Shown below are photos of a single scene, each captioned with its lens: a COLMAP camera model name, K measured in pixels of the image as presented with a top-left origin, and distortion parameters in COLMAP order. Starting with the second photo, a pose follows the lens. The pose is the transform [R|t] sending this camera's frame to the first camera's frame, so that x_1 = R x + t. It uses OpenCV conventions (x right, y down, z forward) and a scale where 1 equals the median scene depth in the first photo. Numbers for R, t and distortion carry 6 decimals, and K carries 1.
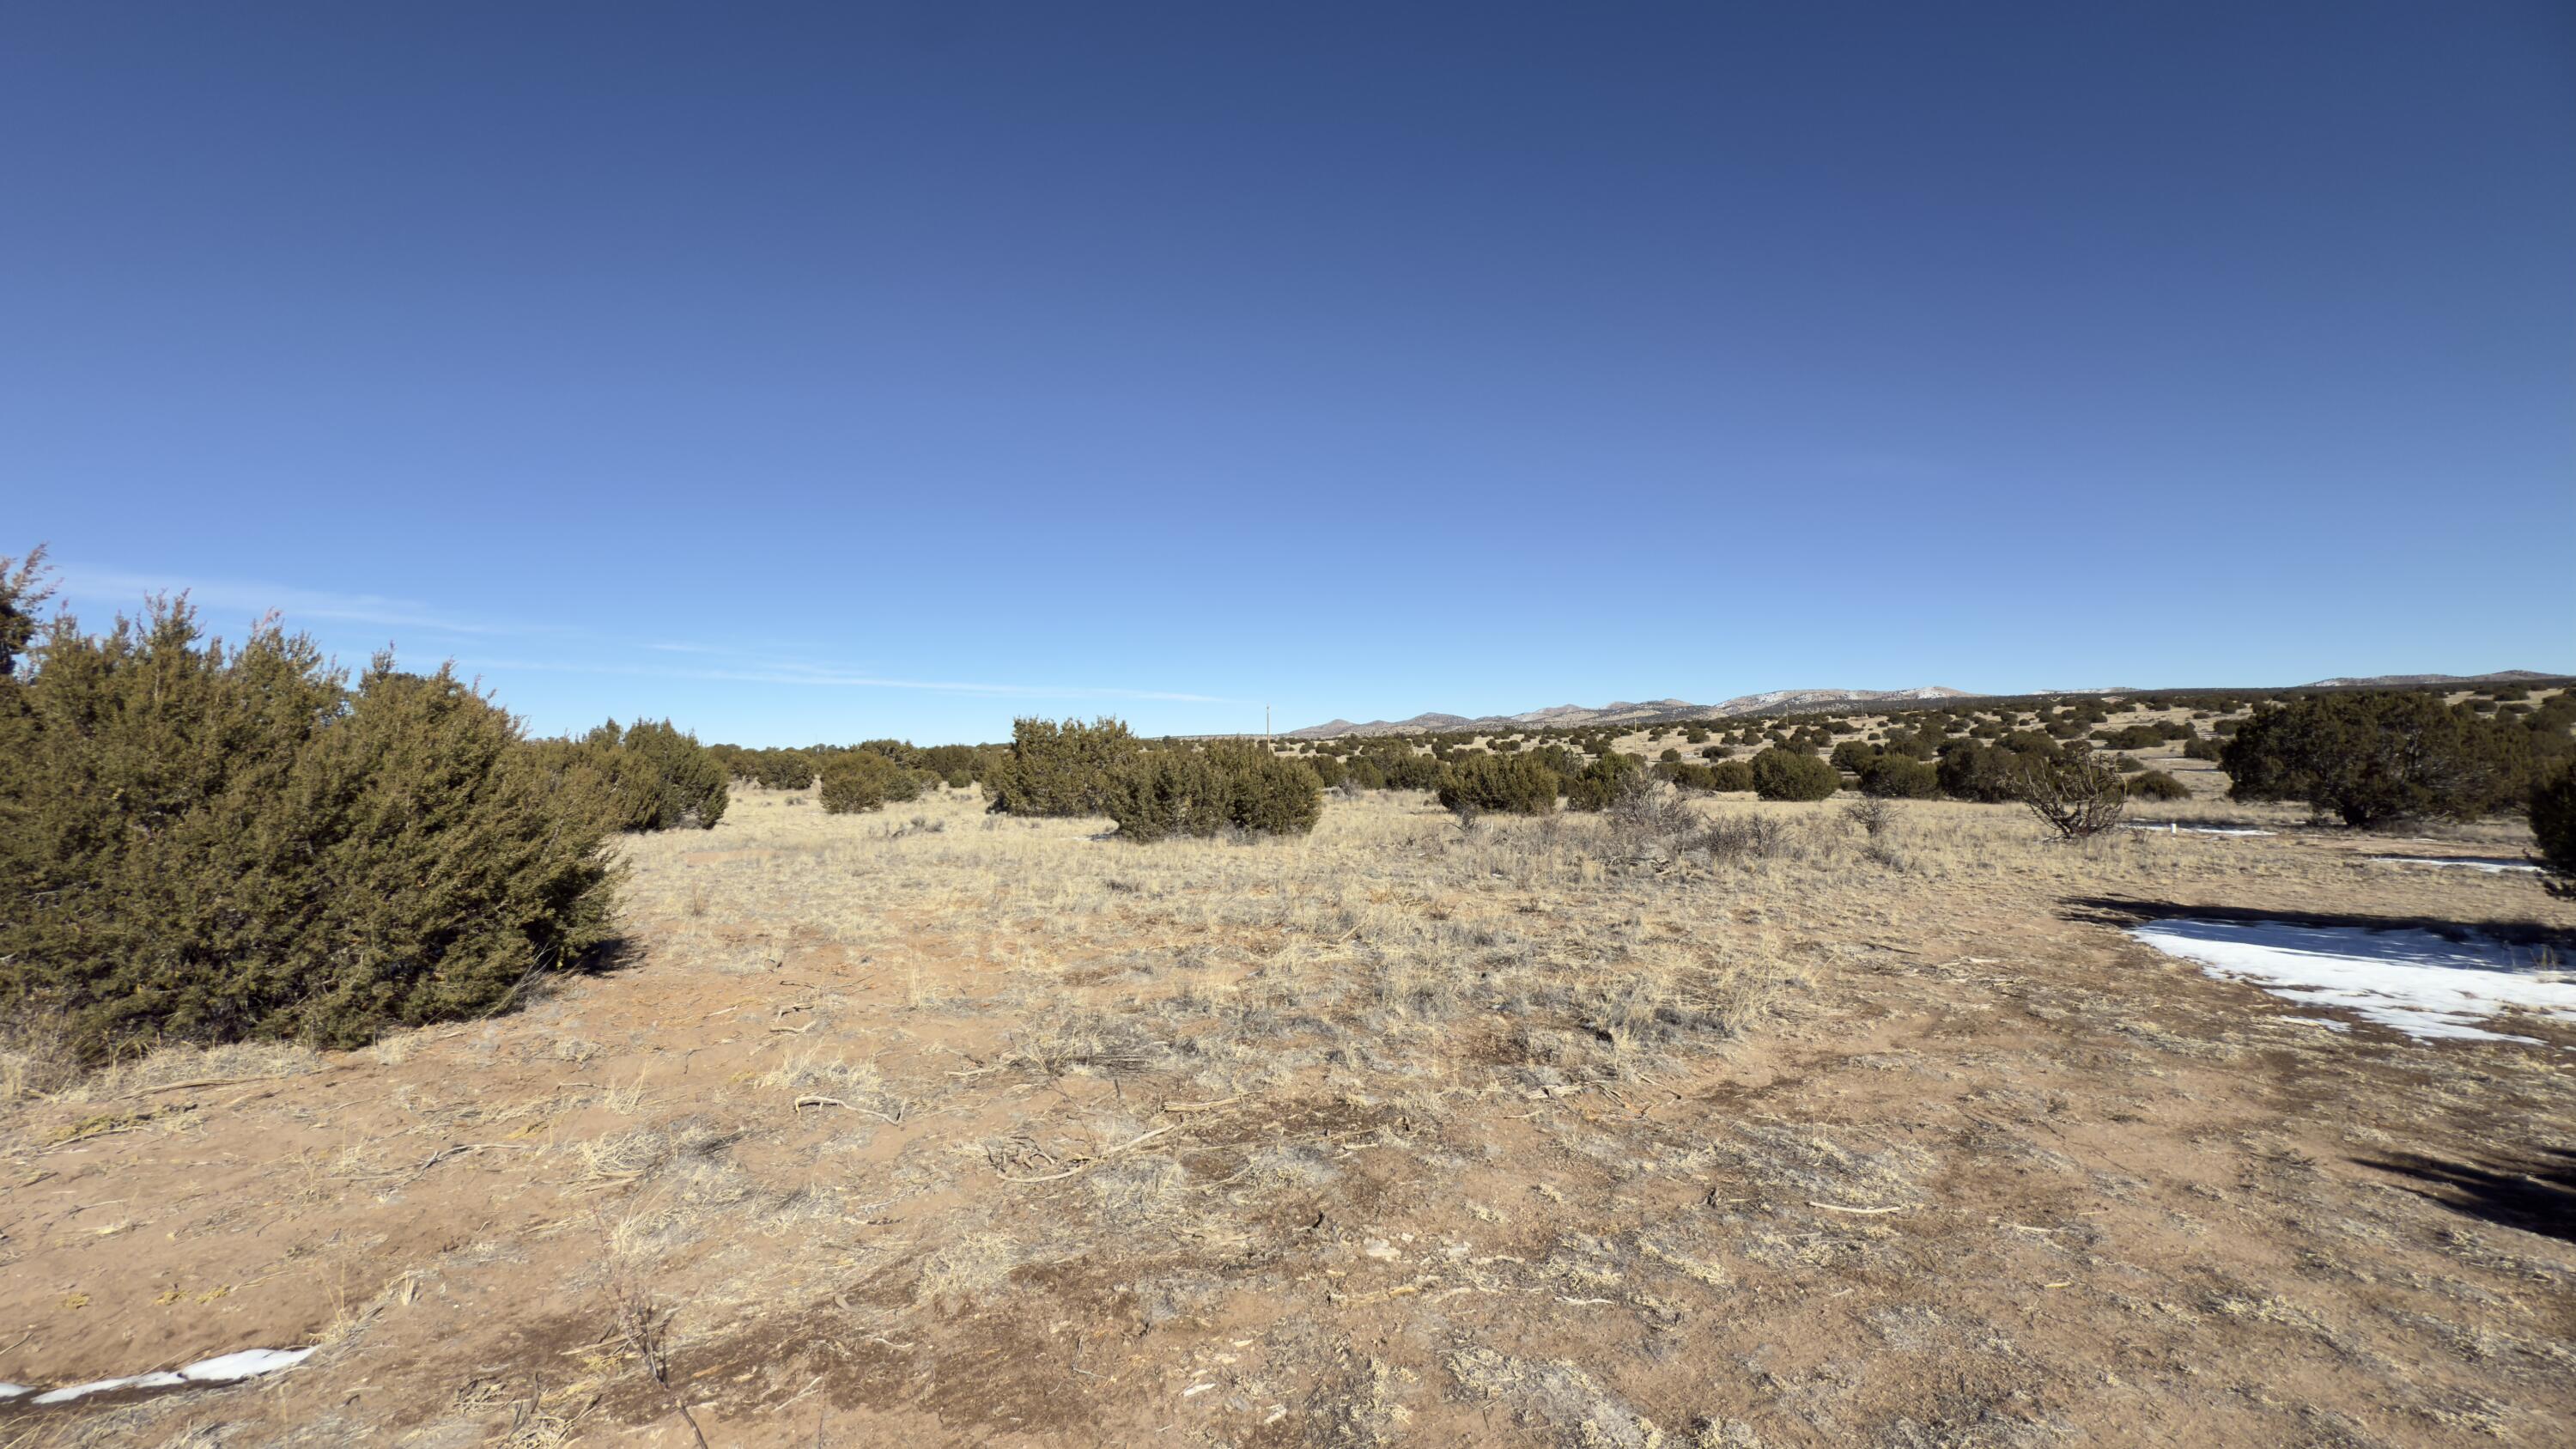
lens RADIAL K [[1013.3, 0, 1288.0], [0, 1013.3, 724.5], [0, 0, 1]] dist [0.001119, -0.000220]
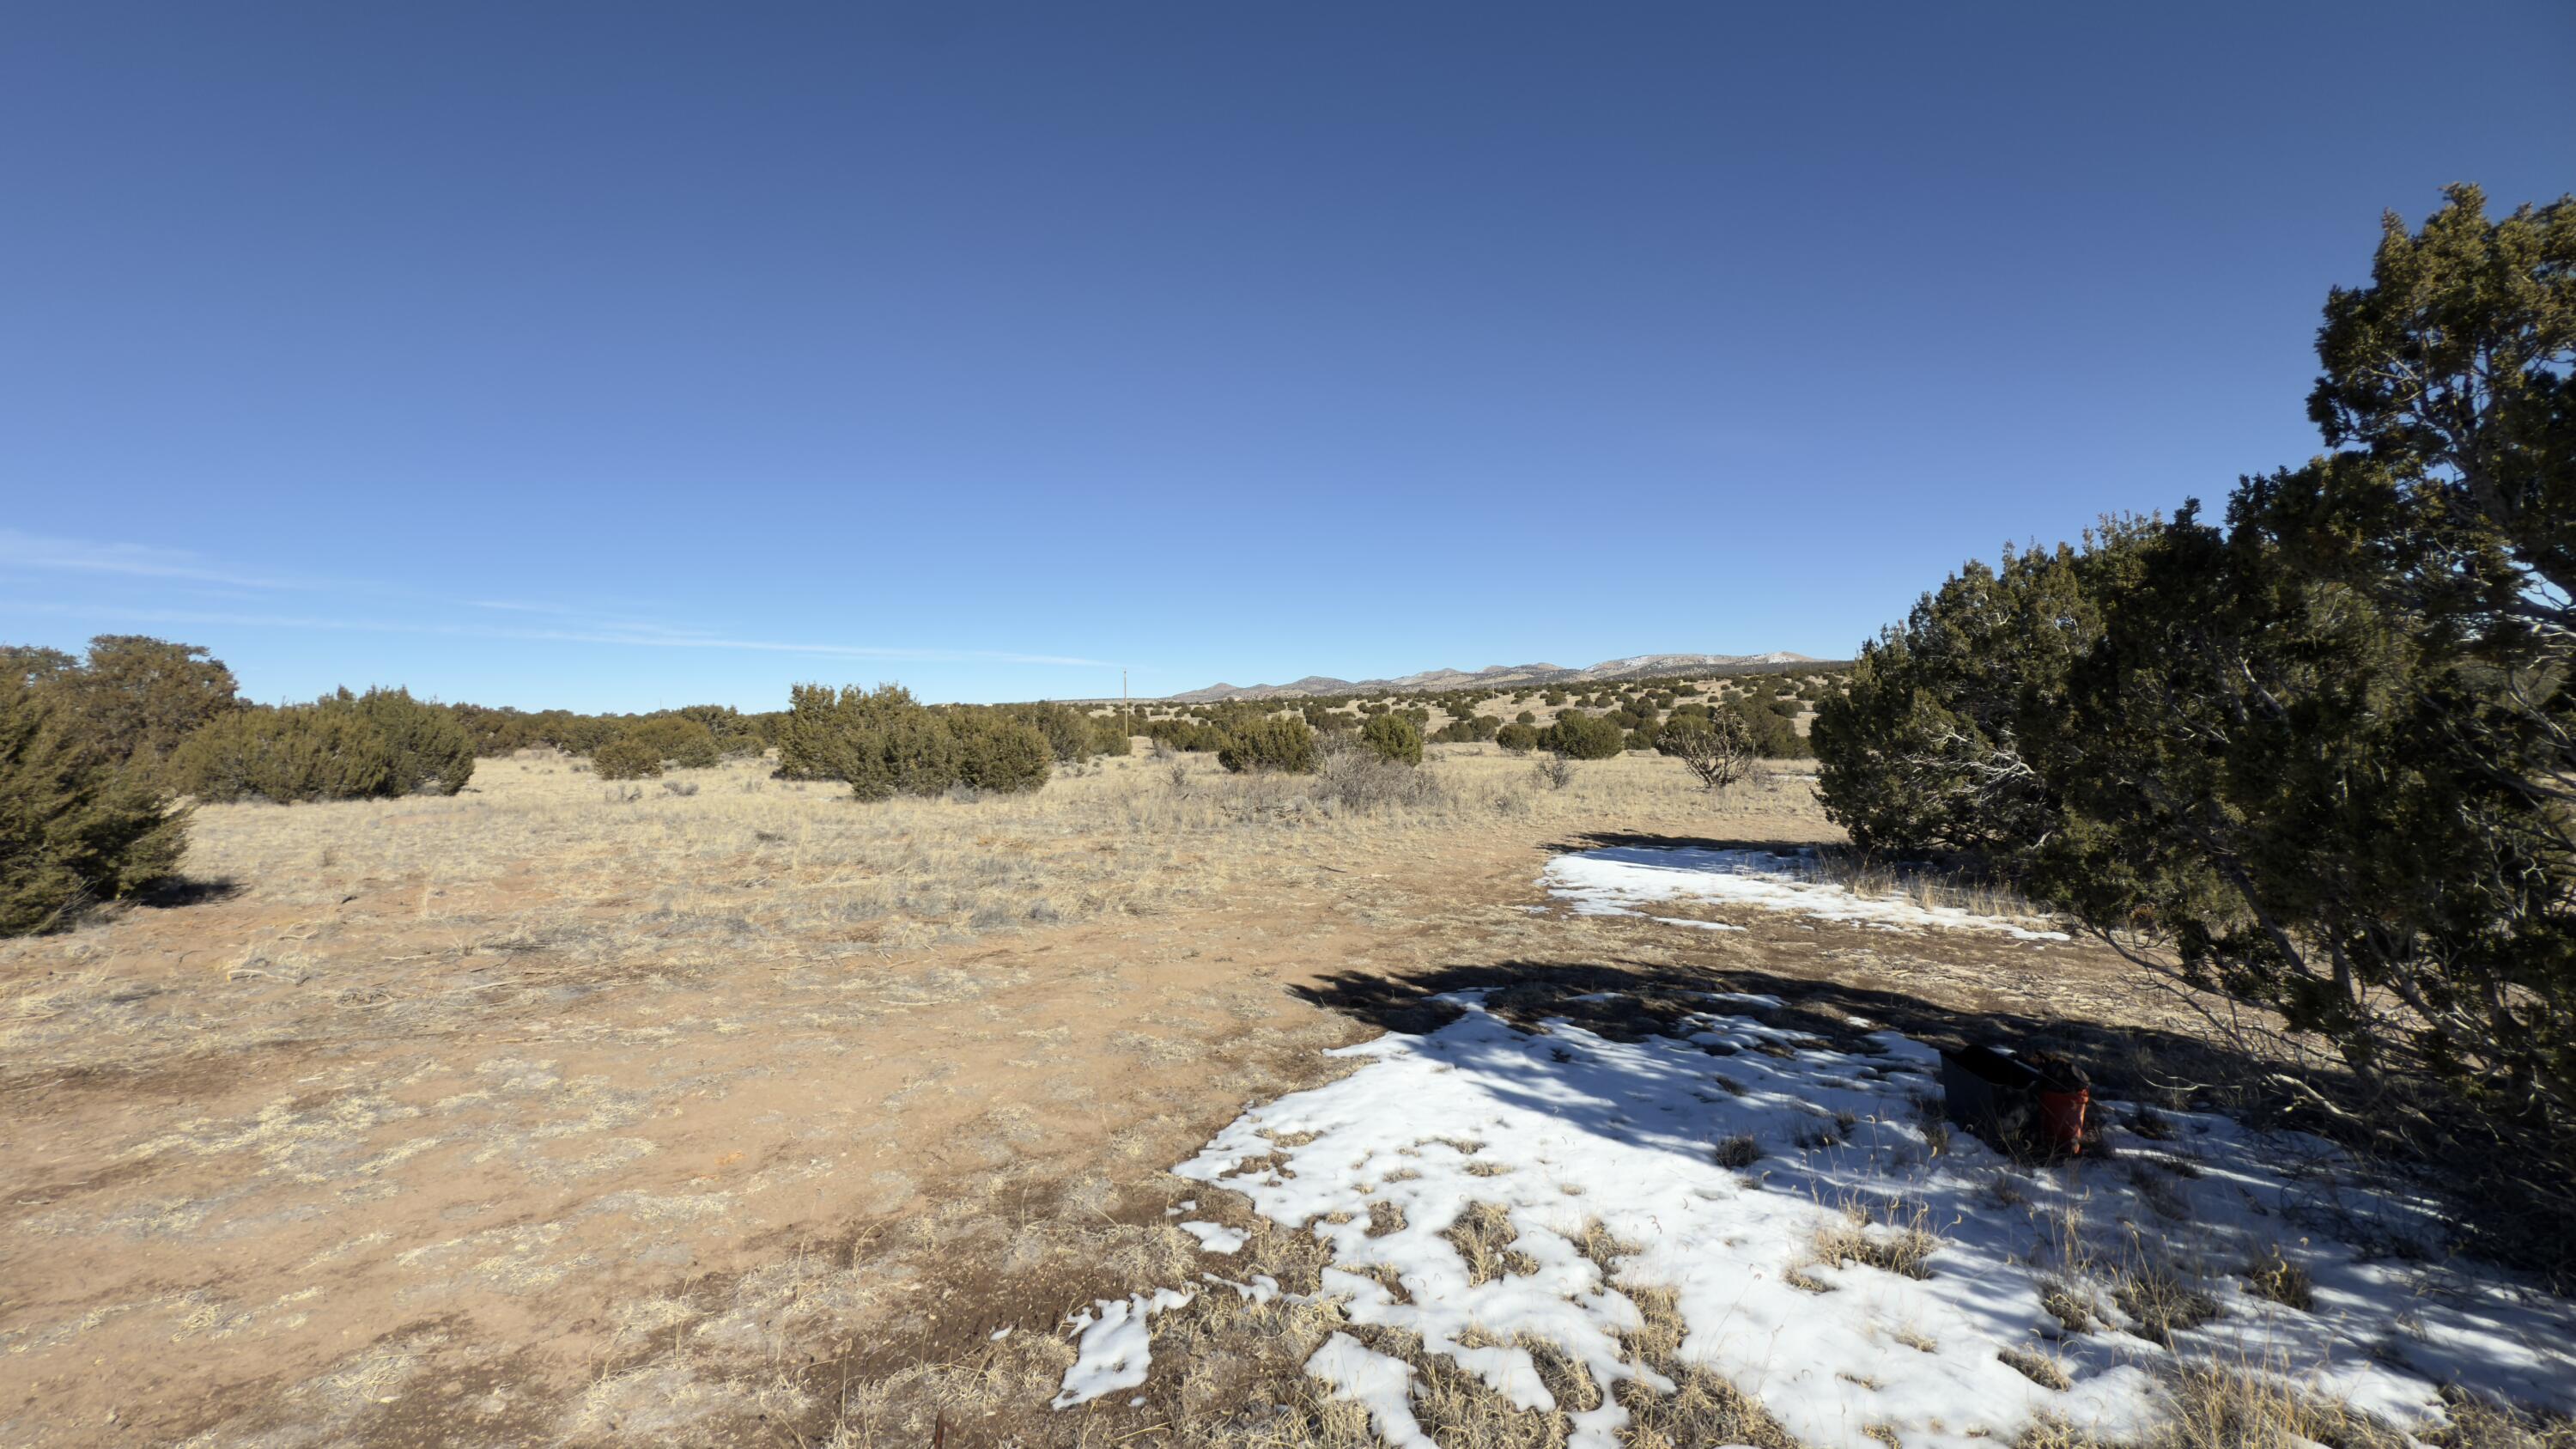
lens RADIAL K [[1013.3, 0, 1288.0], [0, 1013.3, 724.5], [0, 0, 1]] dist [0.001119, -0.000220]
pose [[0.993592, -0.004985, 0.112915, 0.090983], [0.000923, 0.999351, 0.035997, -0.002035], [-0.113021, -0.035662, 0.992952, -0.060547]]
